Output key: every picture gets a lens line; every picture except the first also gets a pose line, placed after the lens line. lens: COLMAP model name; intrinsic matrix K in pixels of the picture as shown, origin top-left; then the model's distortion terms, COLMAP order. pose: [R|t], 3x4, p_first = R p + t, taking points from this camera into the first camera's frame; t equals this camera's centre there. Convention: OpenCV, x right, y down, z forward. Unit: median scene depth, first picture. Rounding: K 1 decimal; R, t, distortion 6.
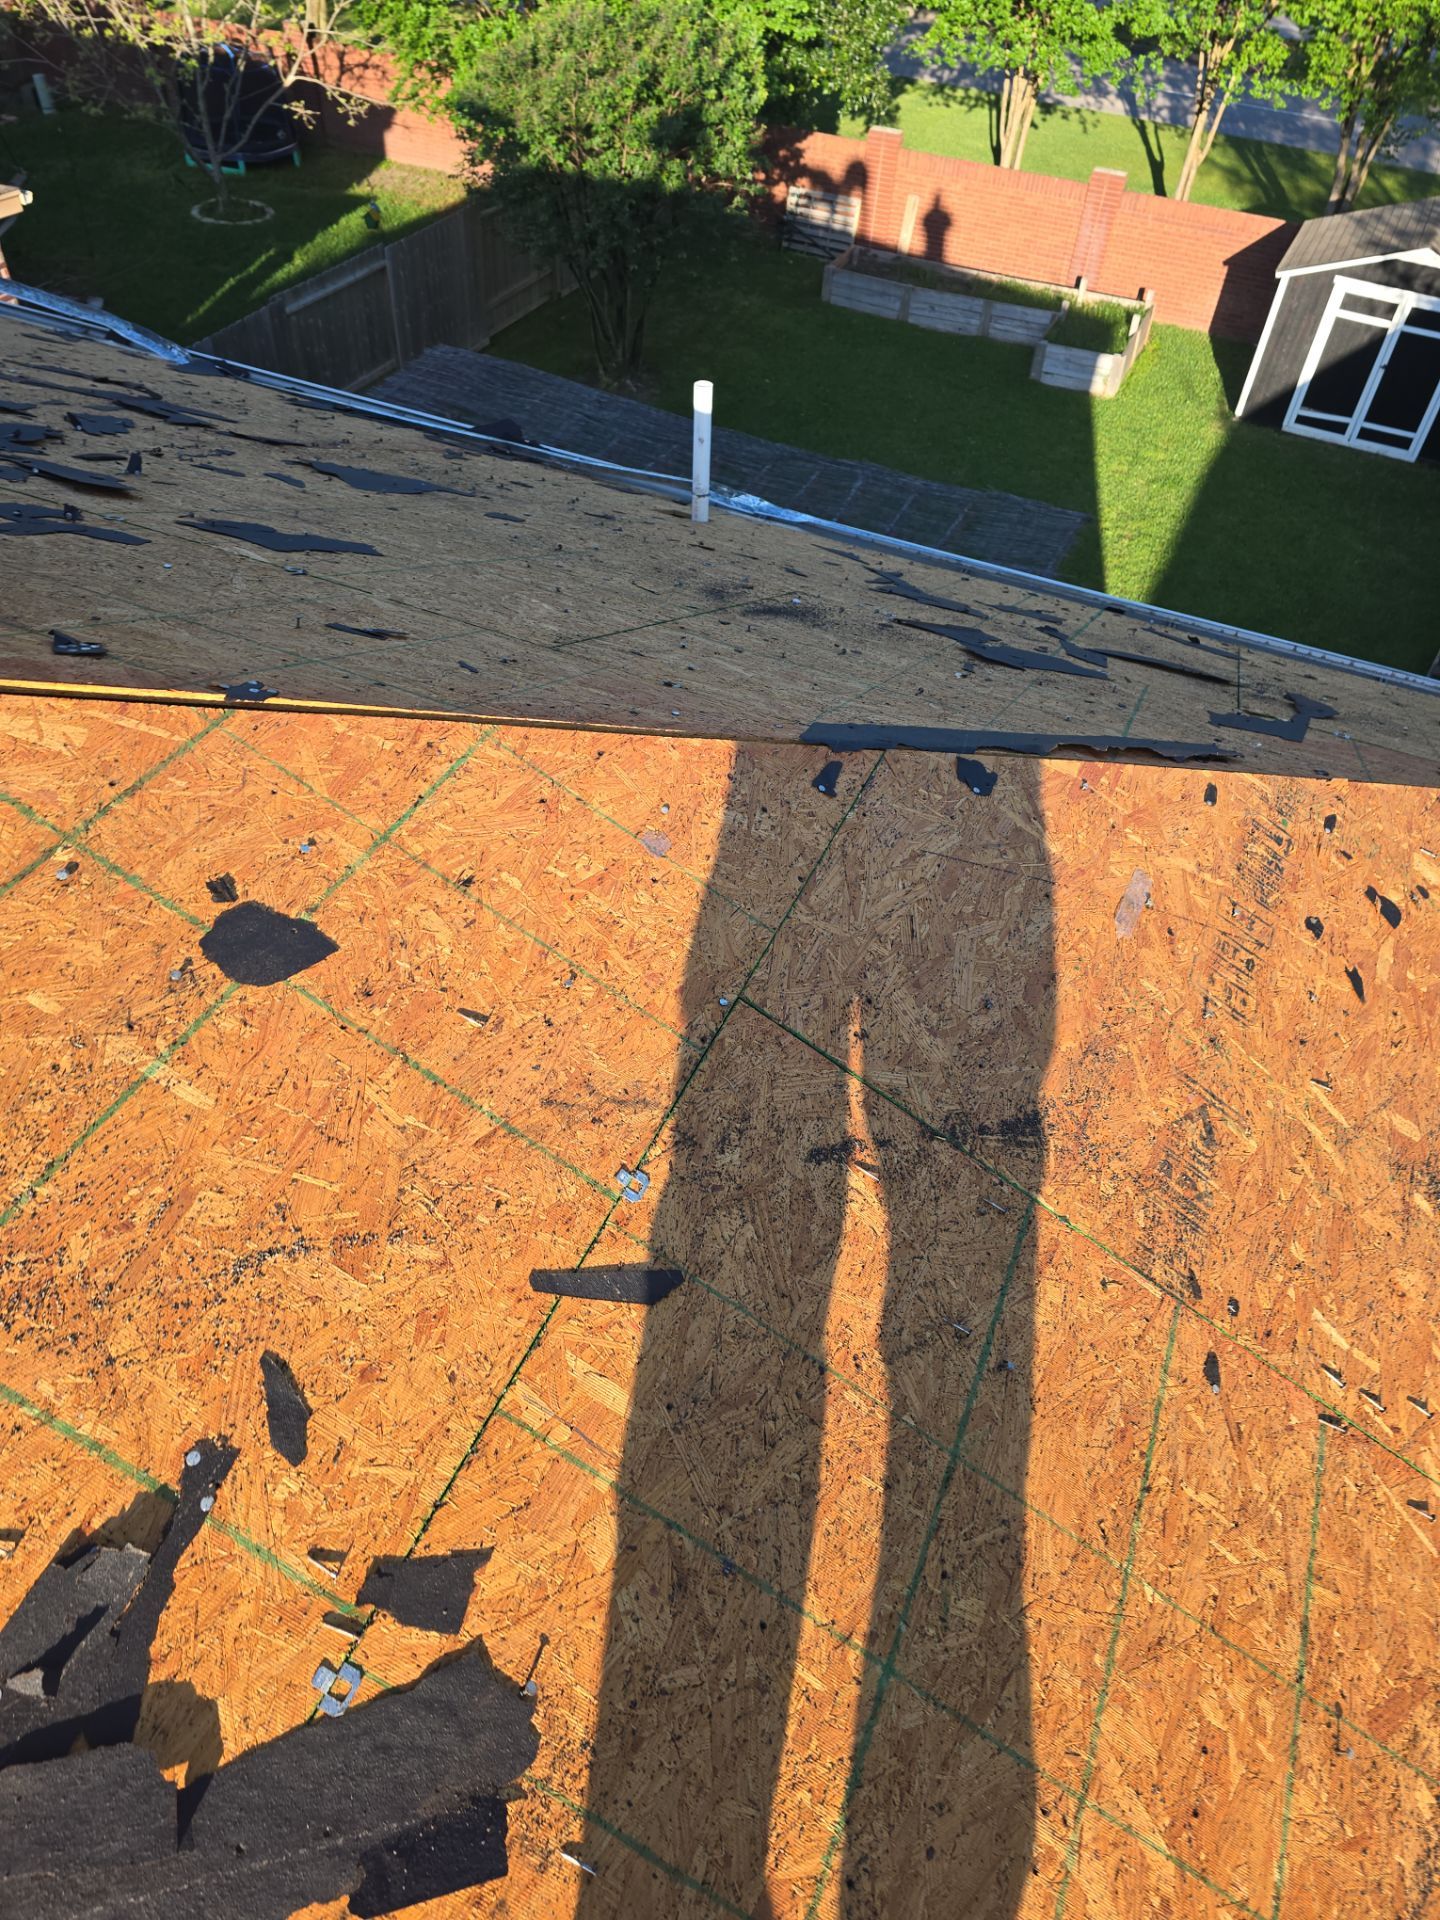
lens RADIAL K [[1280.0, 0, 712.1], [0, 1280.0, 979.9], [0, 0, 1]] dist [0.073554, -0.068365]
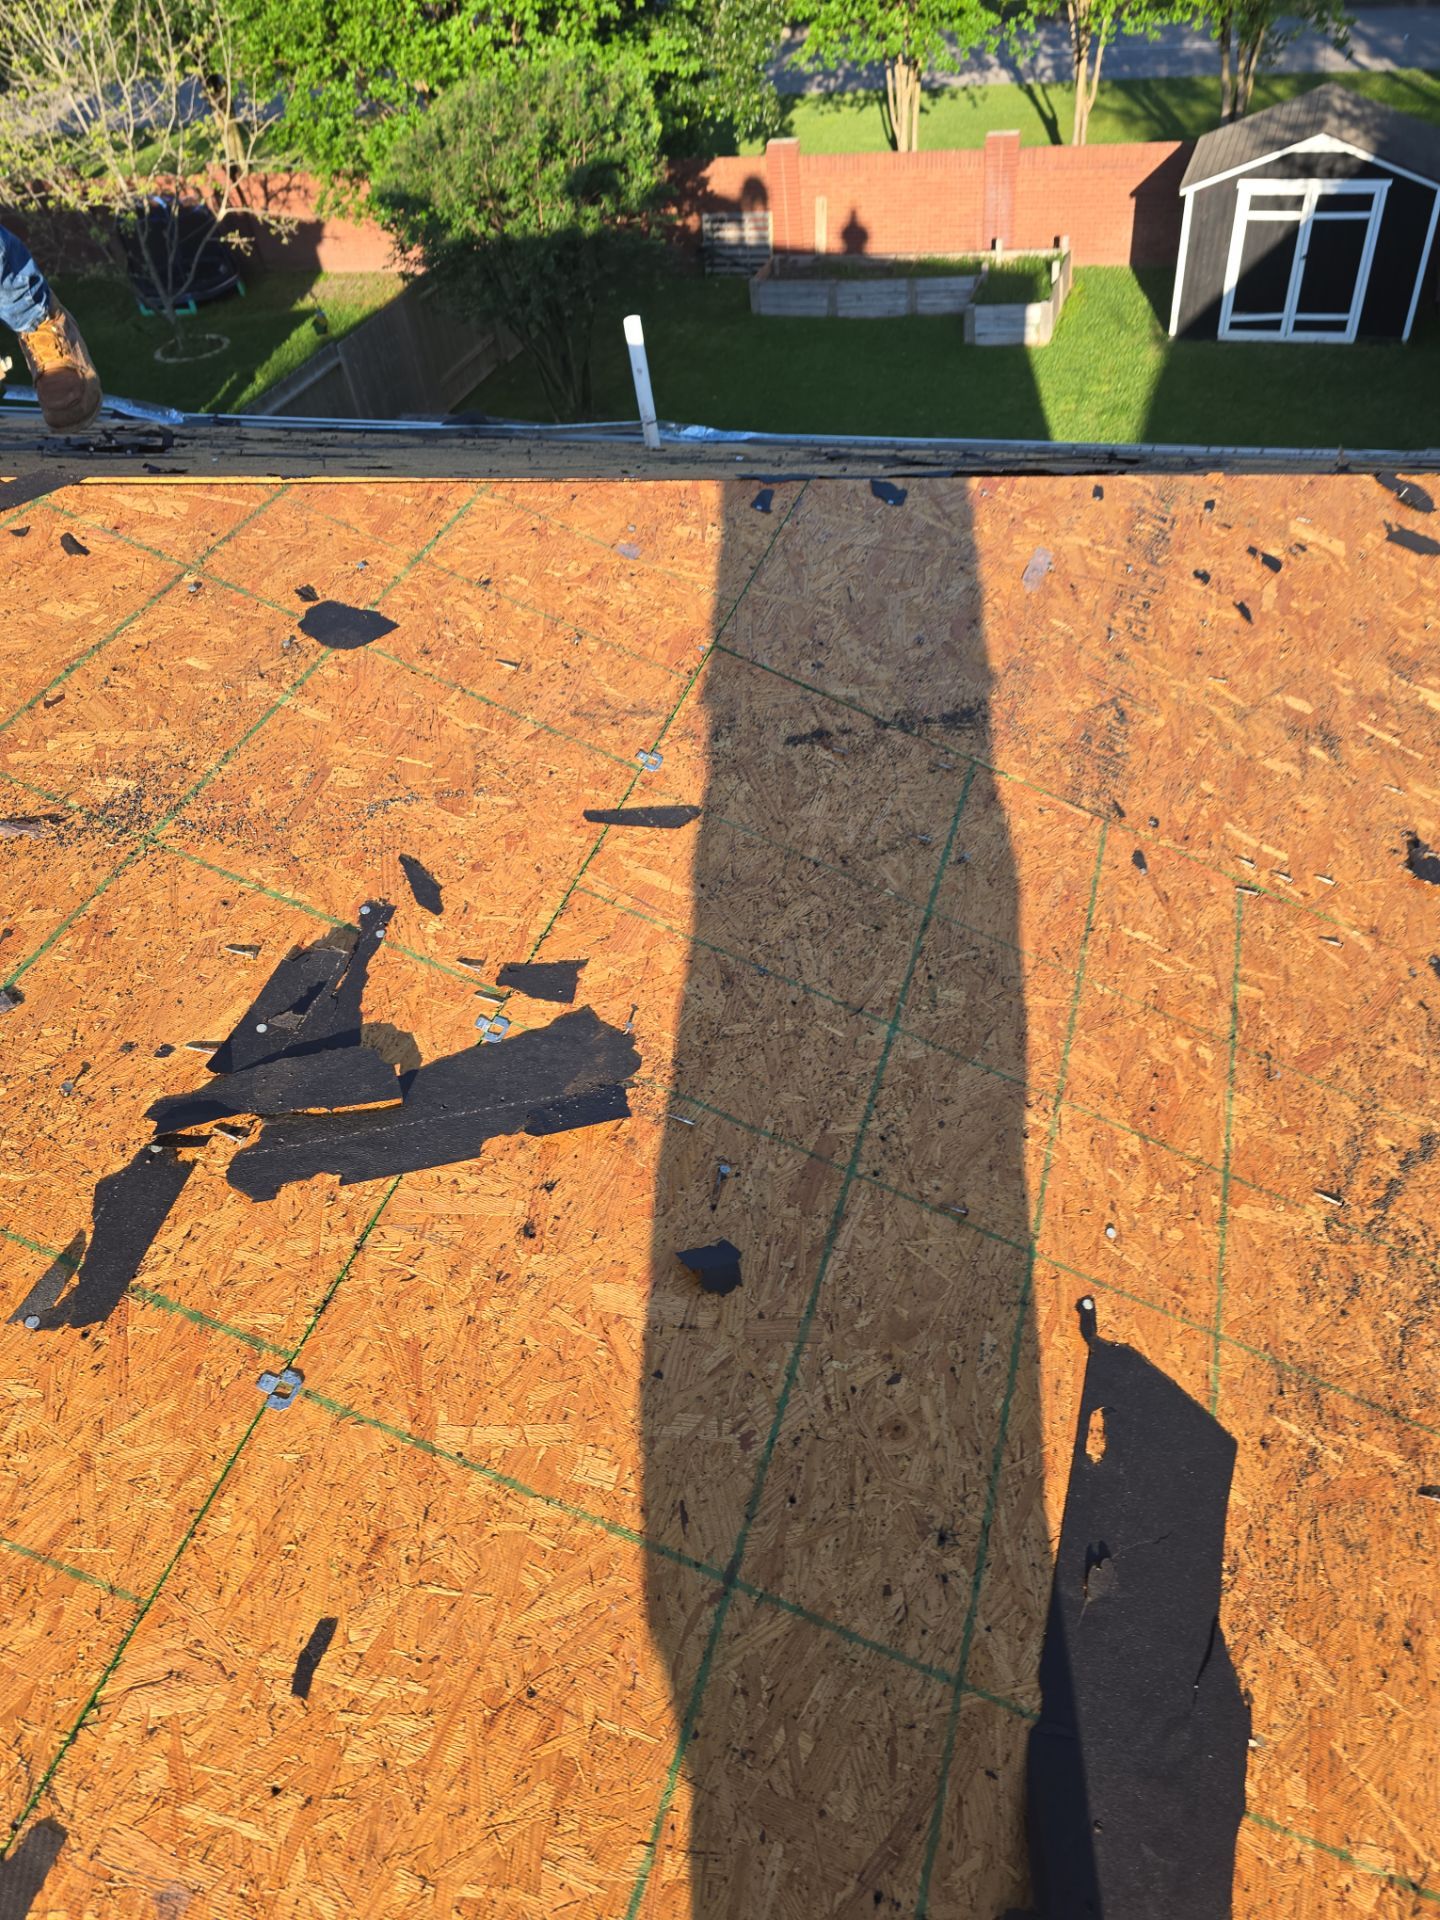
lens RADIAL K [[1280.0, 0, 724.2], [0, 1280.0, 980.7], [0, 0, 1]] dist [0.073554, -0.068365]
pose [[0.981197, -0.189018, -0.039050, 0.014727], [0.187664, 0.981578, -0.035867, 0.316463], [0.045110, 0.027864, 0.998593, -0.214646]]
